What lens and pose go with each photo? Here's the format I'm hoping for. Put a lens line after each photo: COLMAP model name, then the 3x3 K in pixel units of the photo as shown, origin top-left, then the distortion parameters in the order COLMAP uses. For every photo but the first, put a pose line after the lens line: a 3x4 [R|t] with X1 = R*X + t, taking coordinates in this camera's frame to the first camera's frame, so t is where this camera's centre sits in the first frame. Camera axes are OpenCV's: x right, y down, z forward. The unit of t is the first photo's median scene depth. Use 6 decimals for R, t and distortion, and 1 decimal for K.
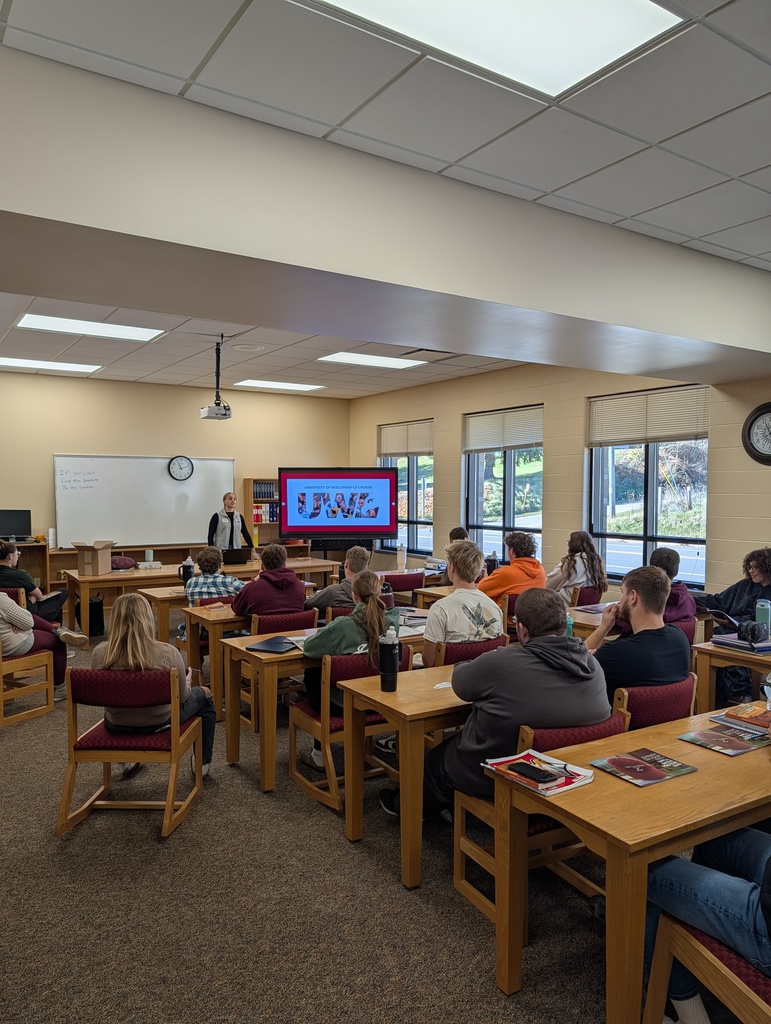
lens RADIAL K [[730.9, 0, 381.5], [0, 730.9, 519.4], [0, 0, 1]] dist [0.000470, -0.011114]
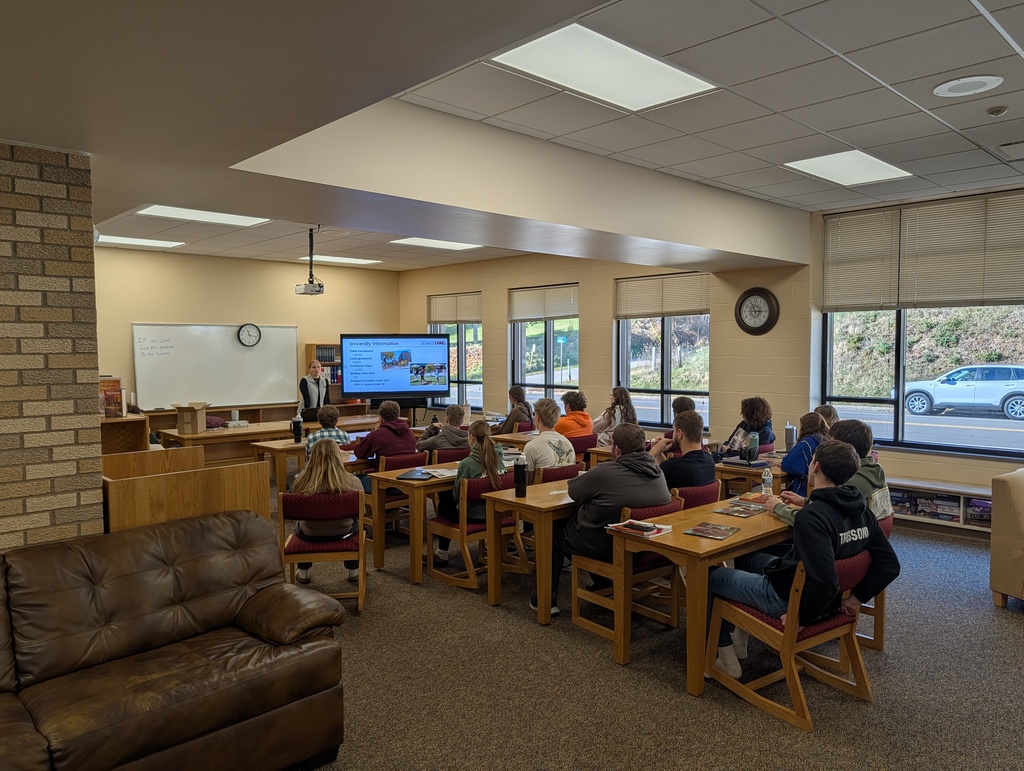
lens RADIAL K [[730.9, 0, 513.9], [0, 730.9, 381.7], [0, 0, 1]] dist [0.000470, -0.011114]
pose [[0.983372, -0.013479, 0.181102, -0.135359], [0.012806, 0.999906, 0.004889, -0.001713], [-0.181151, -0.002489, 0.983452, -0.219041]]
